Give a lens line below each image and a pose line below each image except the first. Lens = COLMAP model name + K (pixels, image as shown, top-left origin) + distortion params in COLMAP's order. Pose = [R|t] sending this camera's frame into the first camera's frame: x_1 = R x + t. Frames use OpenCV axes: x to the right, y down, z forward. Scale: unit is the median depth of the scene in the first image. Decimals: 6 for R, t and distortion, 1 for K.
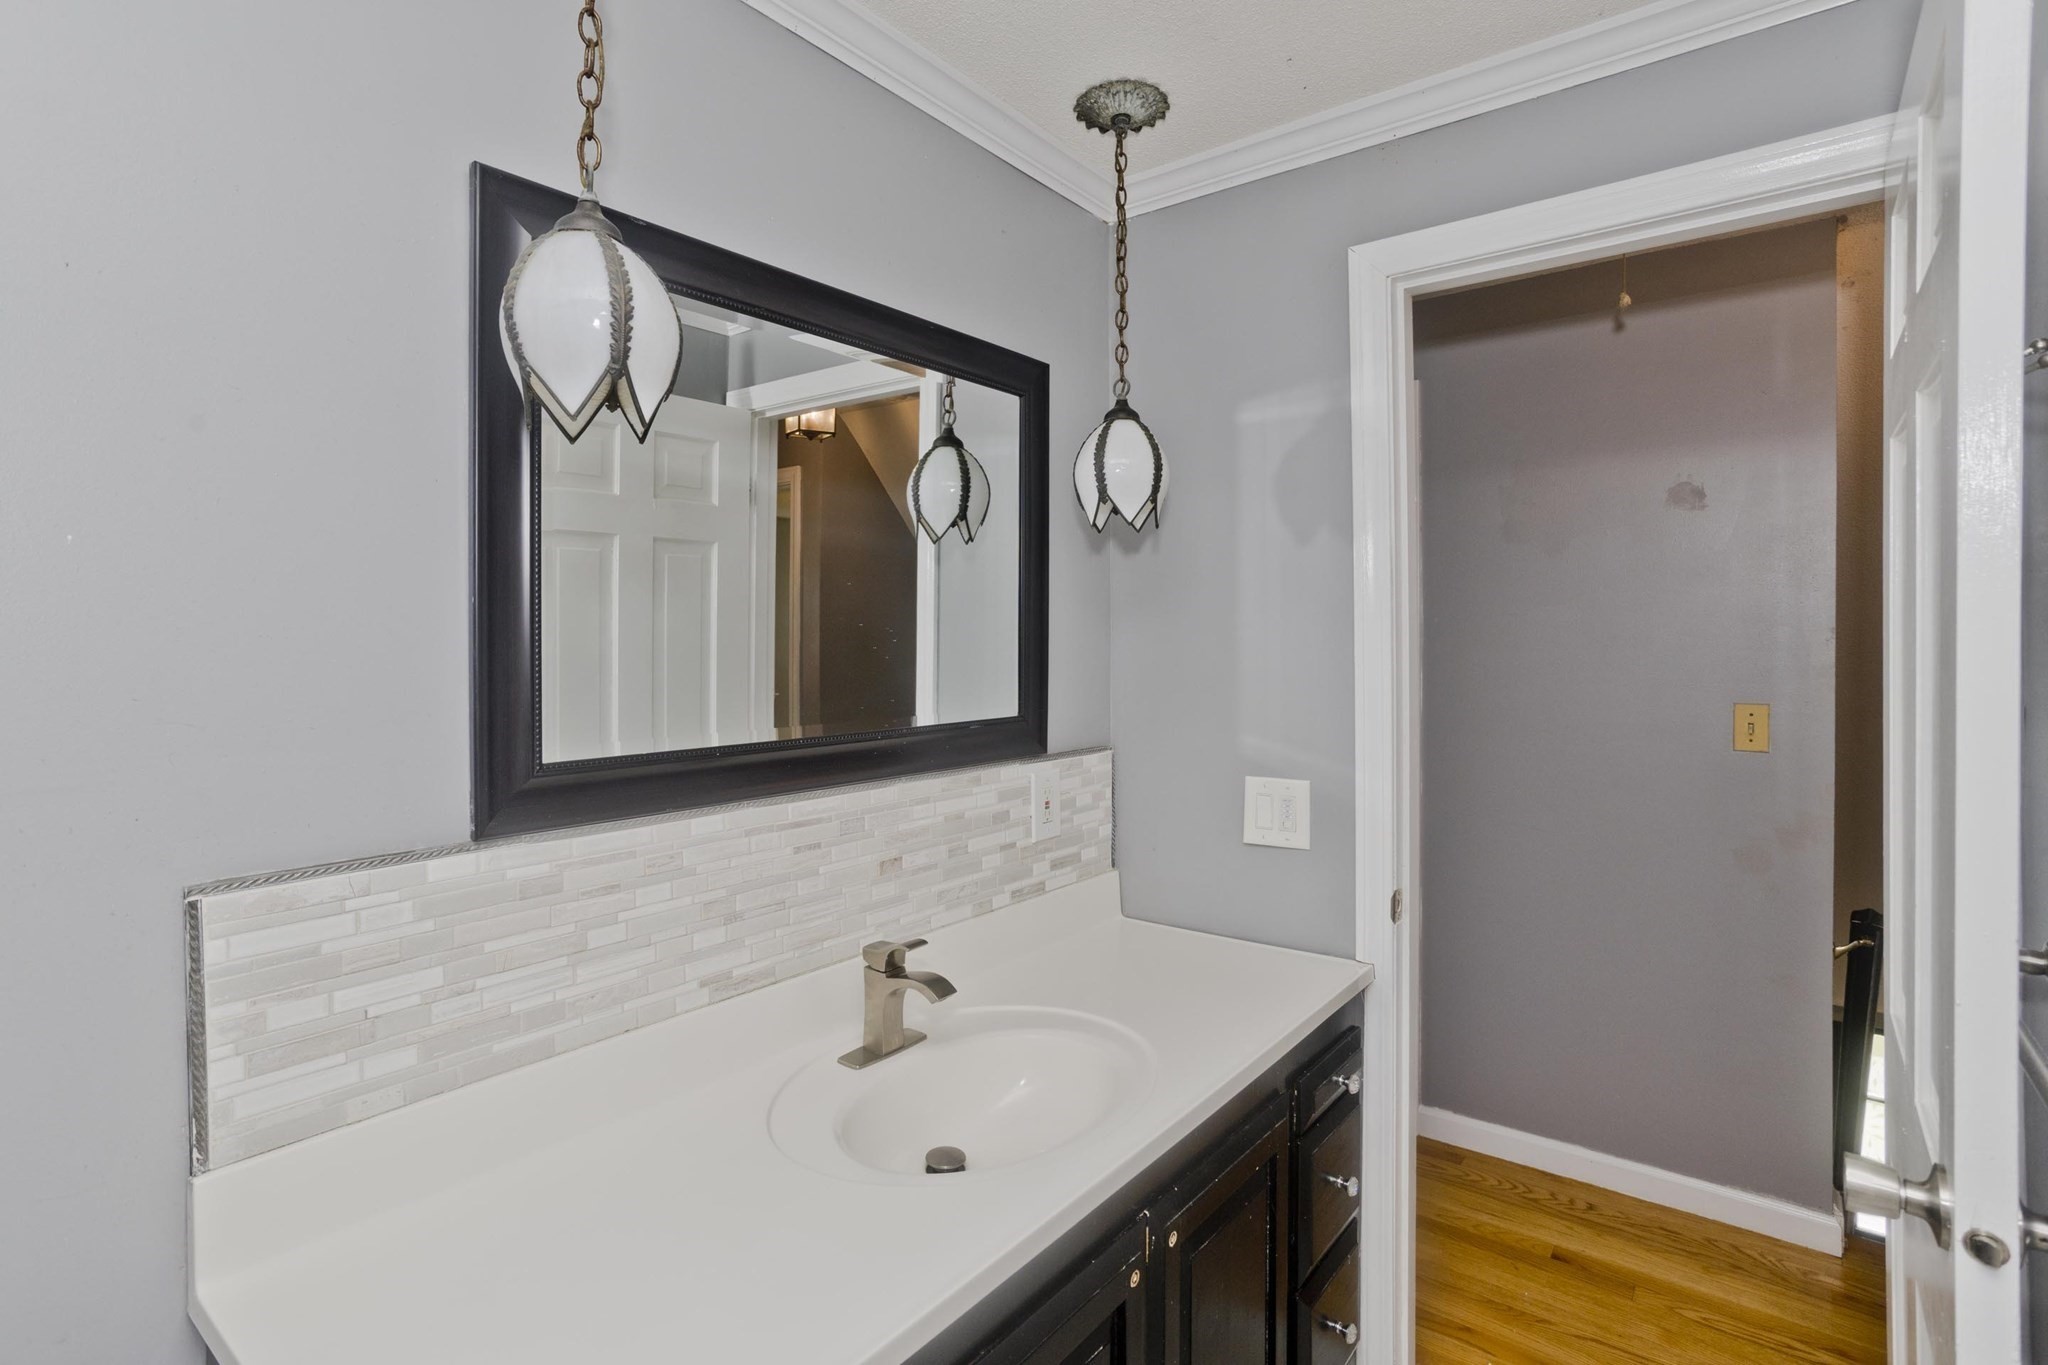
lens RADIAL K [[1006.6, 0, 1020.4], [0, 1006.6, 643.1], [0, 0, 1]] dist [-0.049626, 0.034519]
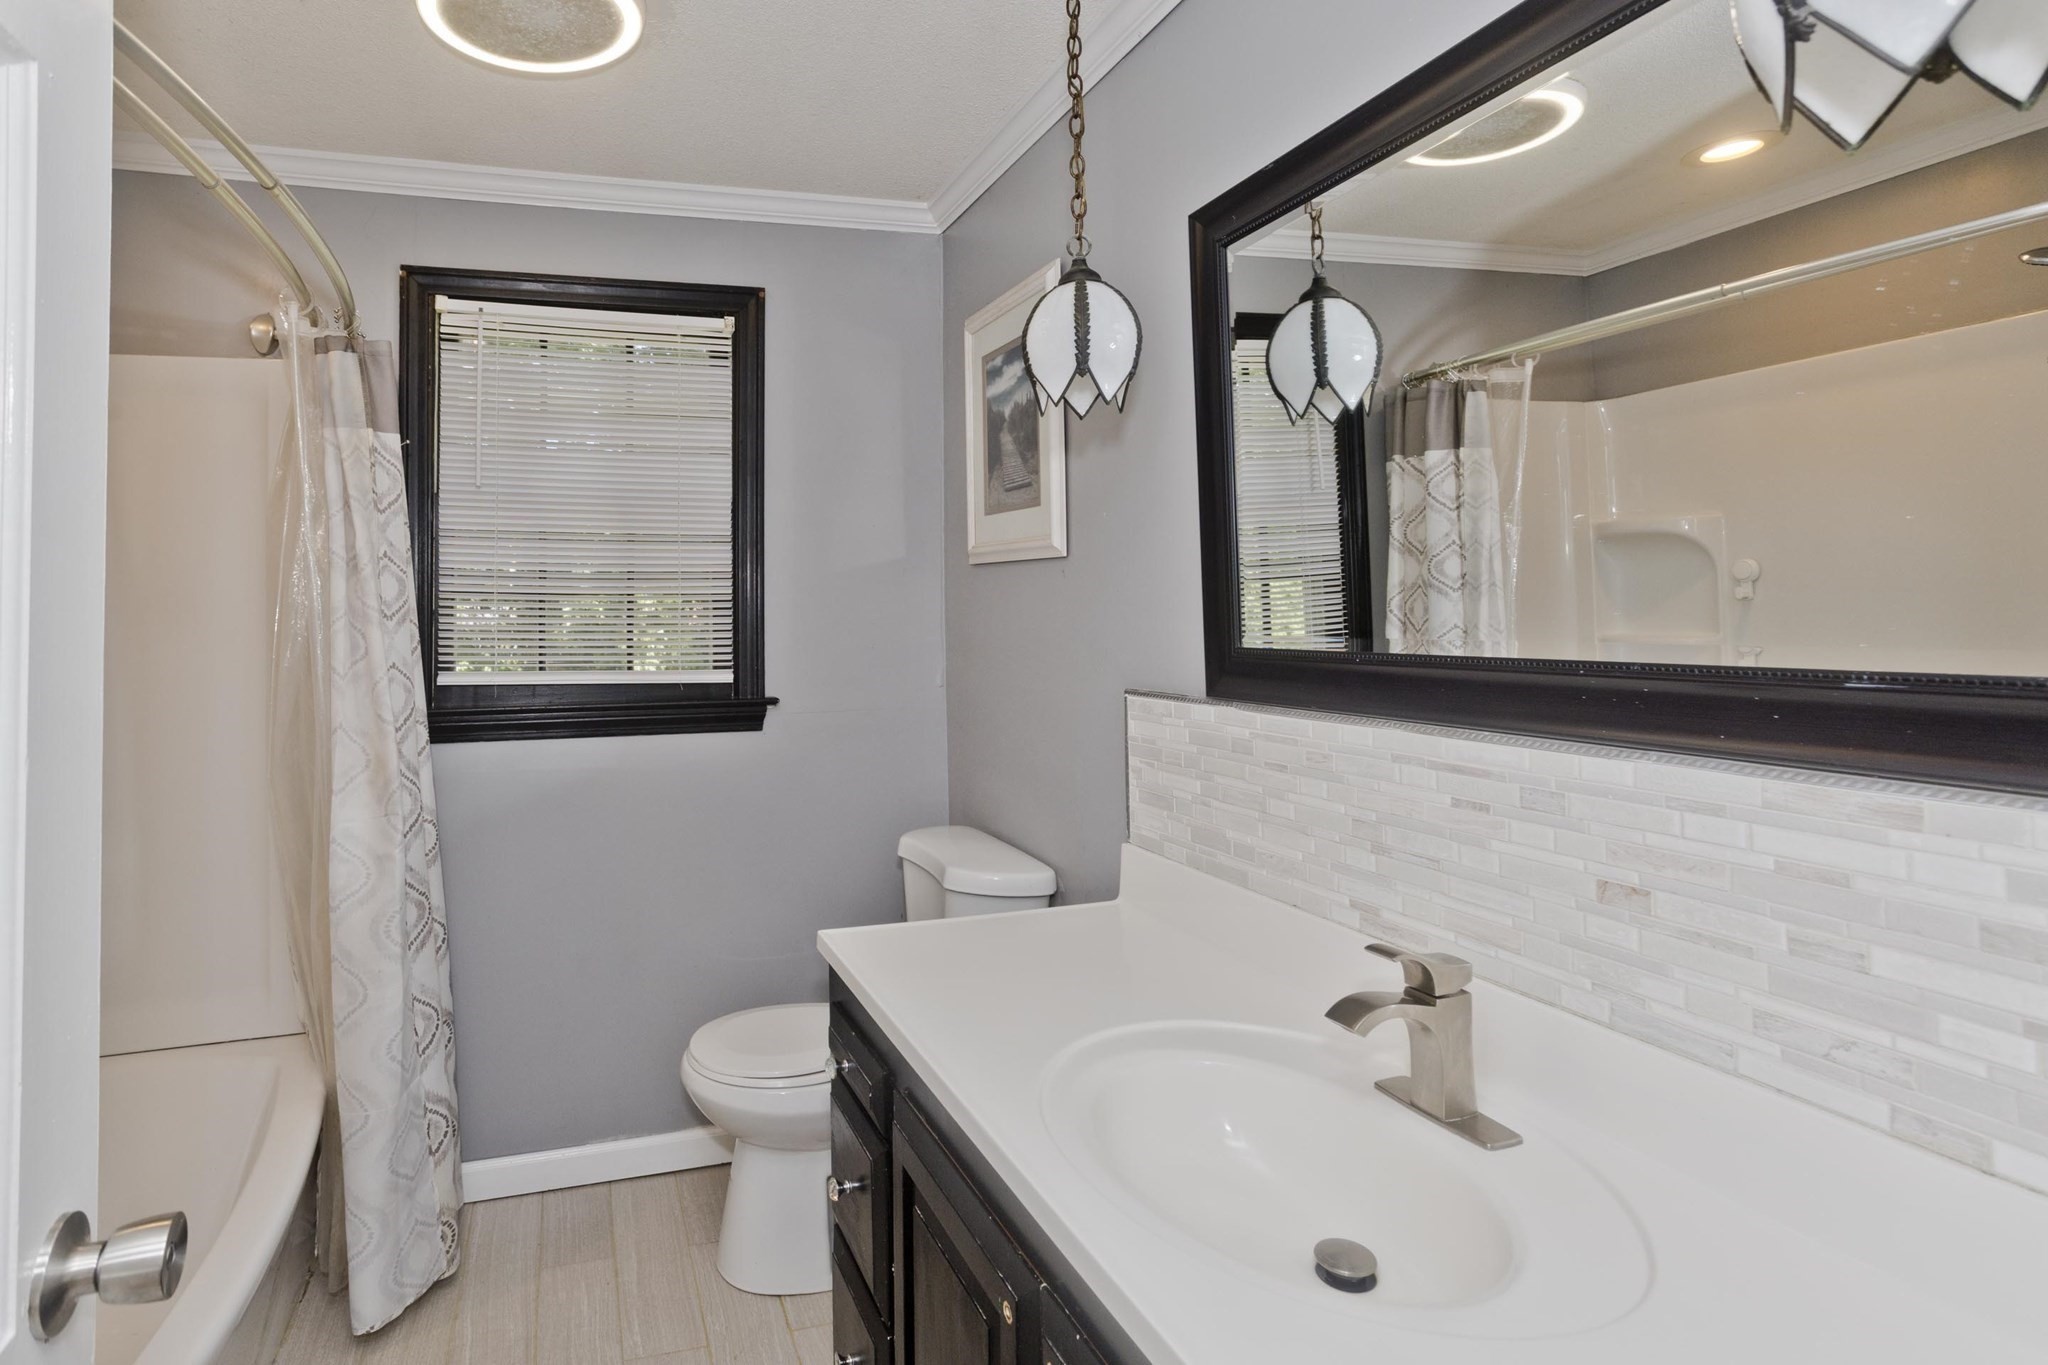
lens RADIAL K [[985.3, 0, 1029.4], [0, 985.3, 677.3], [0, 0, 1]] dist [-0.048178, 0.032074]
pose [[-0.452824, 0.088111, -0.887236, 0.582856], [0.041320, 0.996110, 0.077834, 0.046491], [0.890642, -0.001415, -0.454703, 1.098877]]
